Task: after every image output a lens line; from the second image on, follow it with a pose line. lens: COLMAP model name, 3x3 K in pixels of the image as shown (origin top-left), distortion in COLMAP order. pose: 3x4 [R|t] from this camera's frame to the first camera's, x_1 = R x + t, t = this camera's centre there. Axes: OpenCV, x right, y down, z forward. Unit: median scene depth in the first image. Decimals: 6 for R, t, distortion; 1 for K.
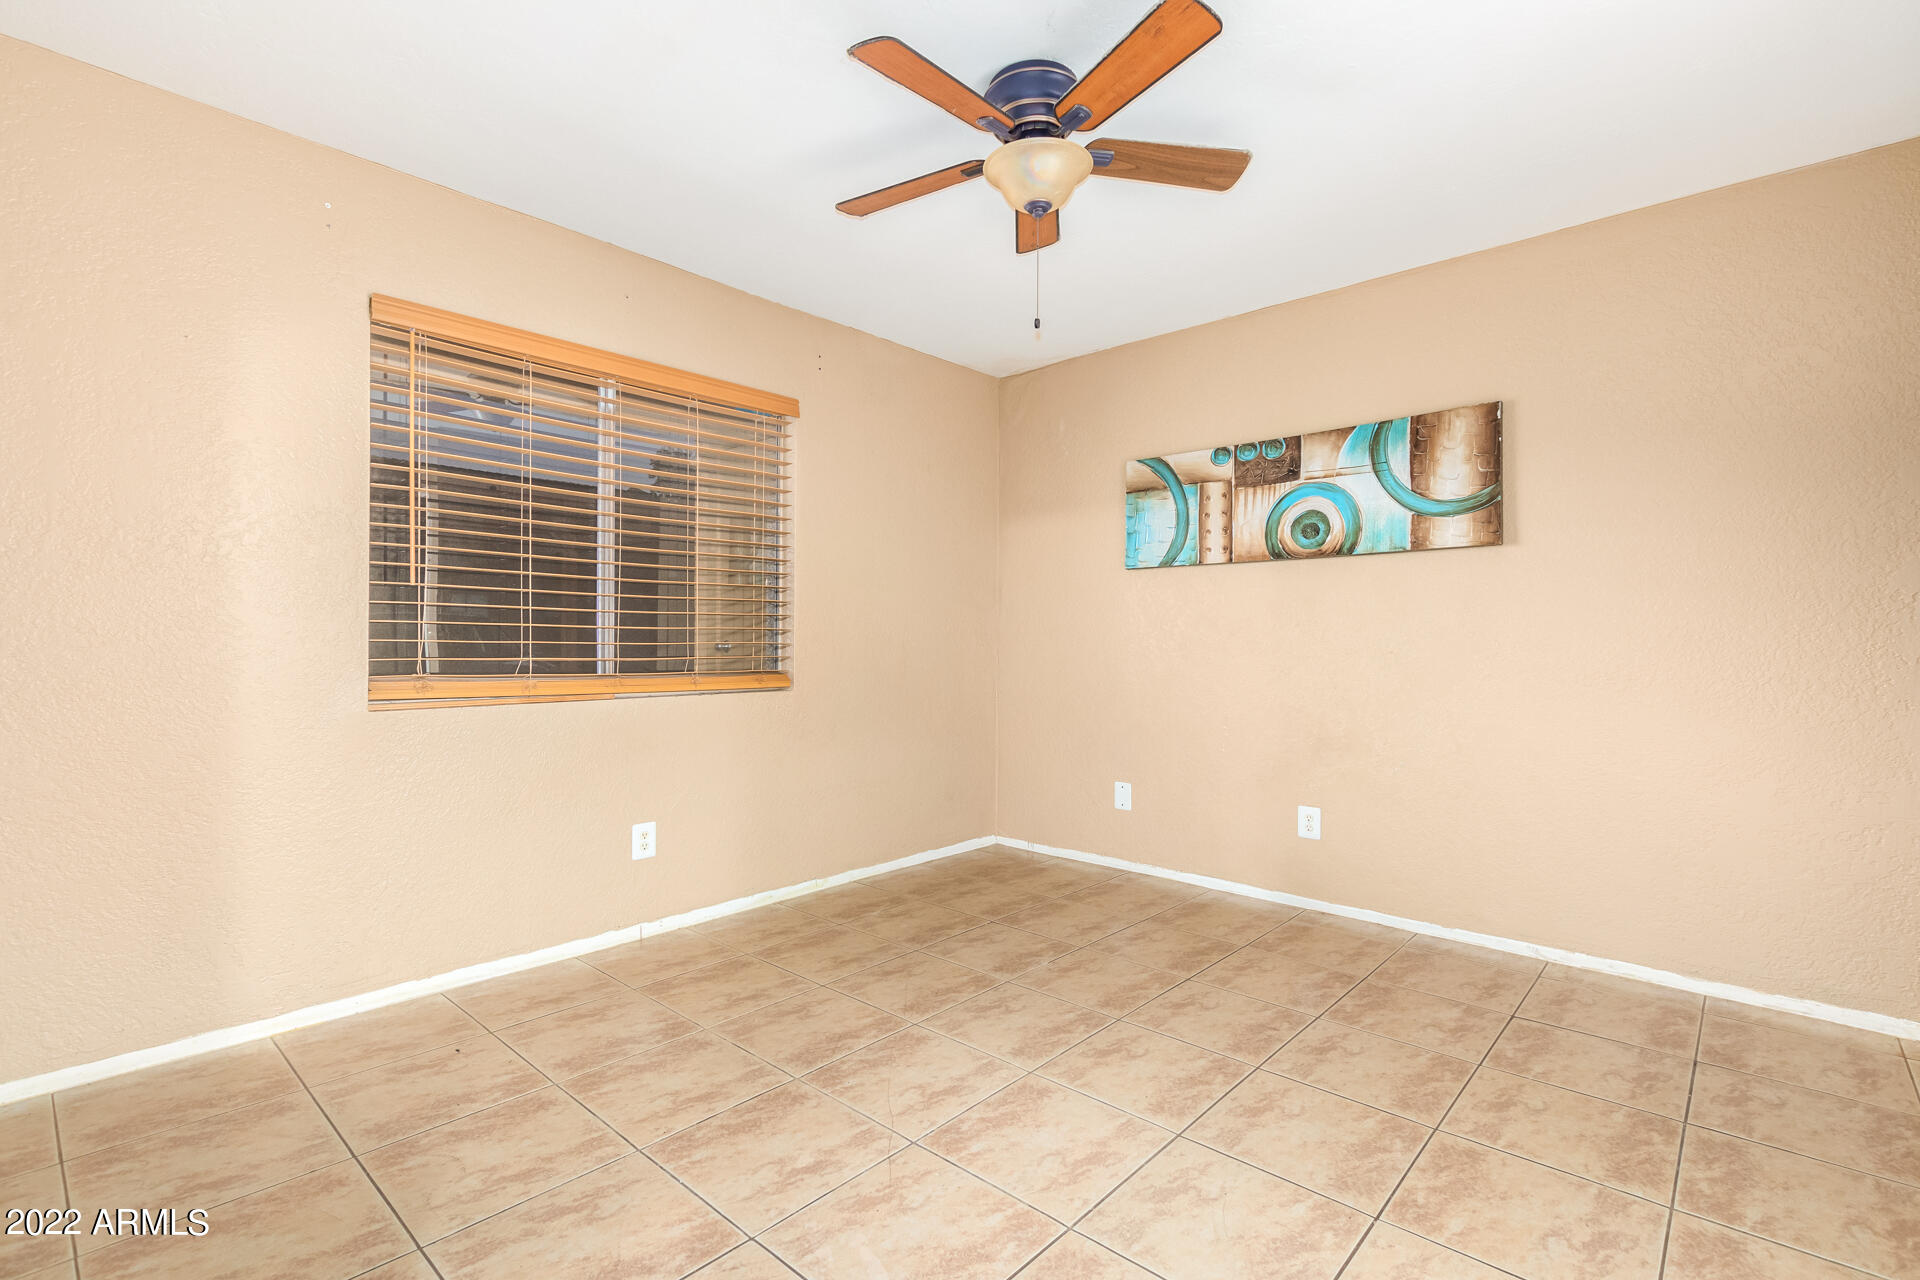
lens RADIAL K [[885.3, 0, 948.4], [0, 885.3, 643.5], [0, 0, 1]] dist [0.002357, -0.000991]
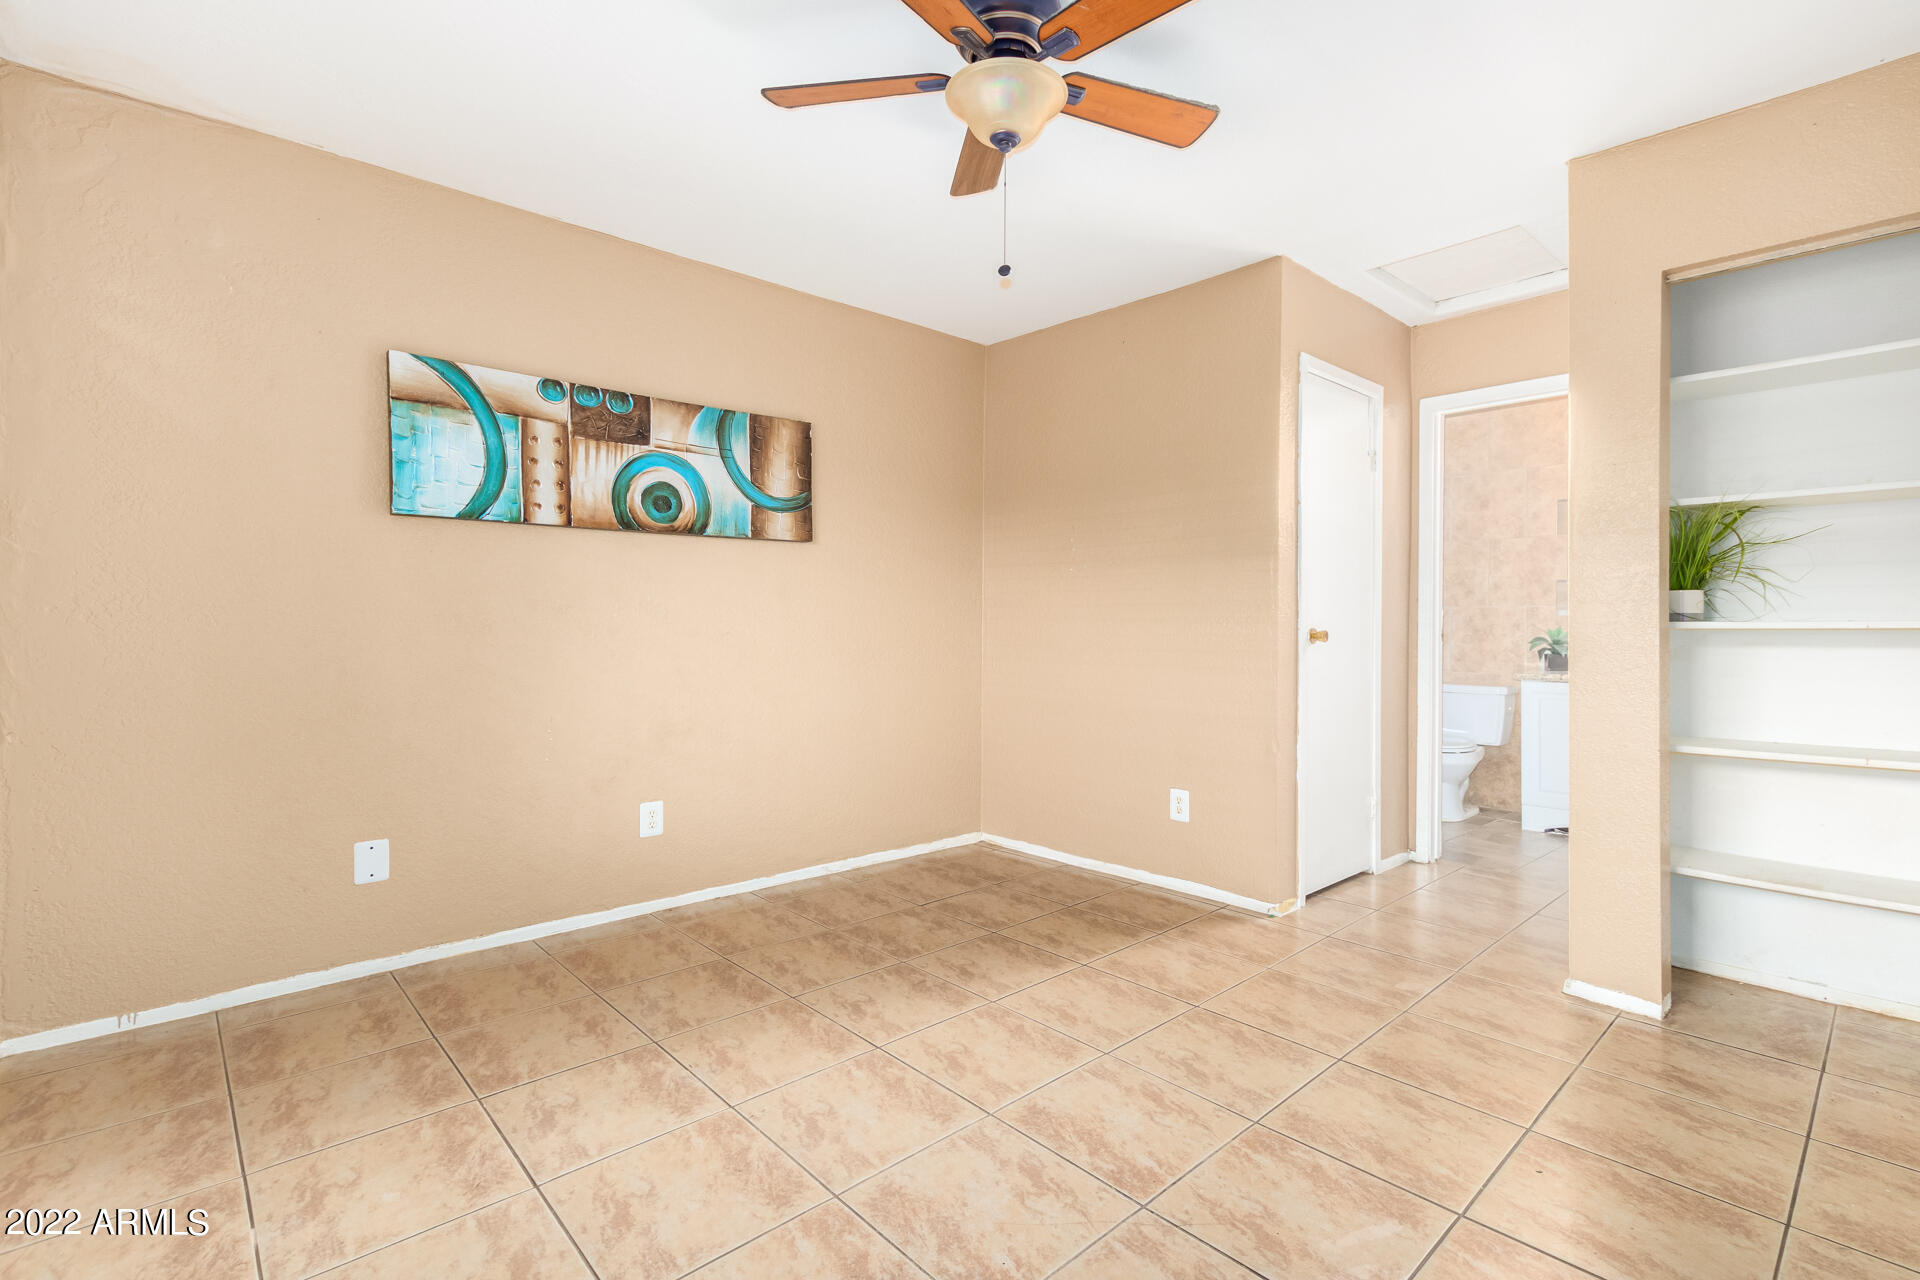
lens RADIAL K [[881.9, 0, 991.8], [0, 881.9, 625.3], [0, 0, 1]] dist [0.002044, -0.000203]
pose [[0.066753, -0.007733, 0.997740, -0.530767], [0.001371, 0.999970, 0.007658, -0.006860], [-0.997769, 0.000856, 0.066761, 0.638877]]
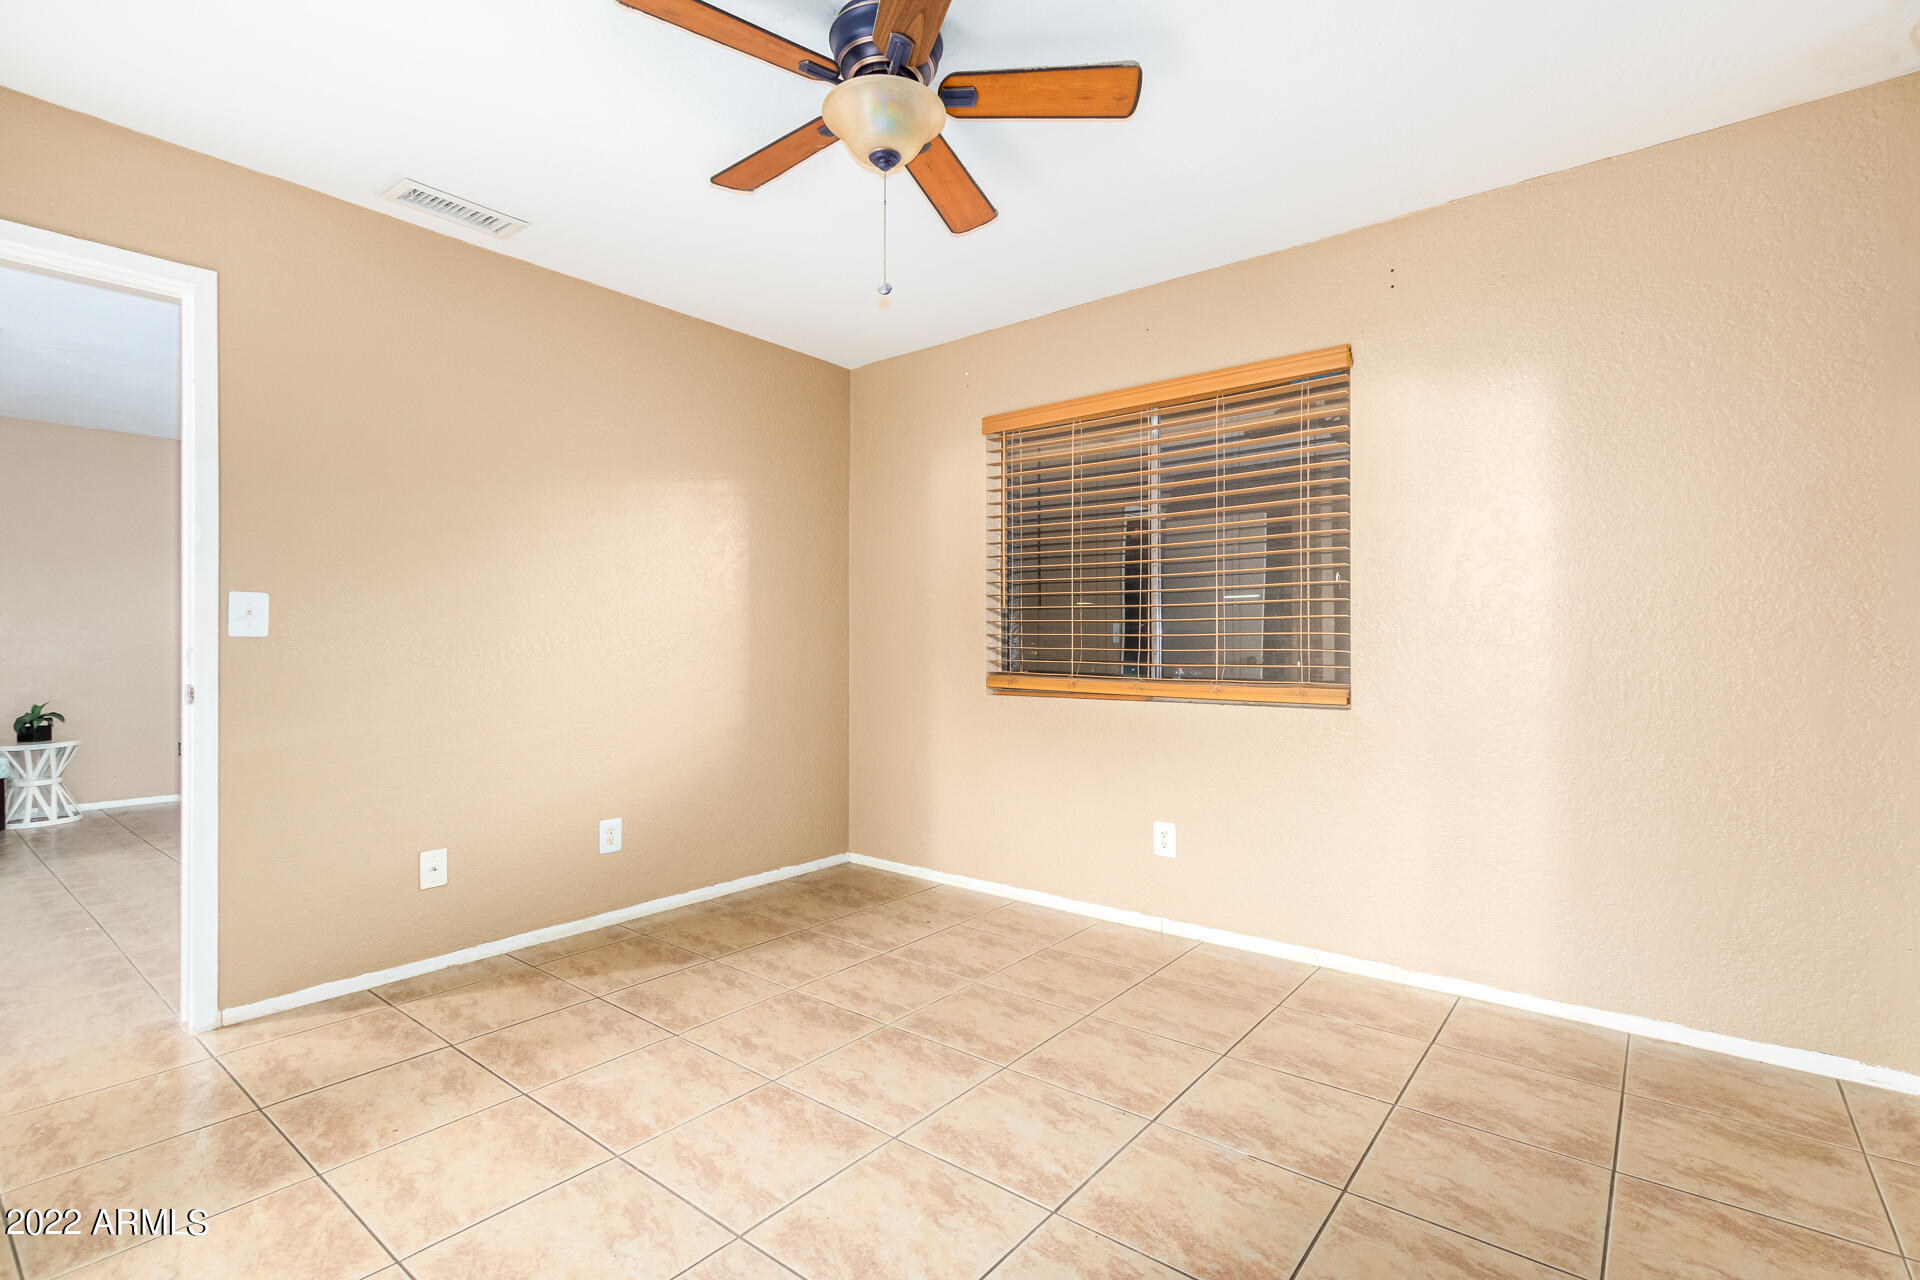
lens RADIAL K [[874.1, 0, 978.9], [0, 874.1, 638.7], [0, 0, 1]] dist [0.003085, -0.002073]
pose [[0.074966, -0.015832, -0.997060, 0.655823], [-0.004754, 0.999857, -0.016233, 0.004604], [0.997175, 0.005957, 0.074880, 0.690161]]
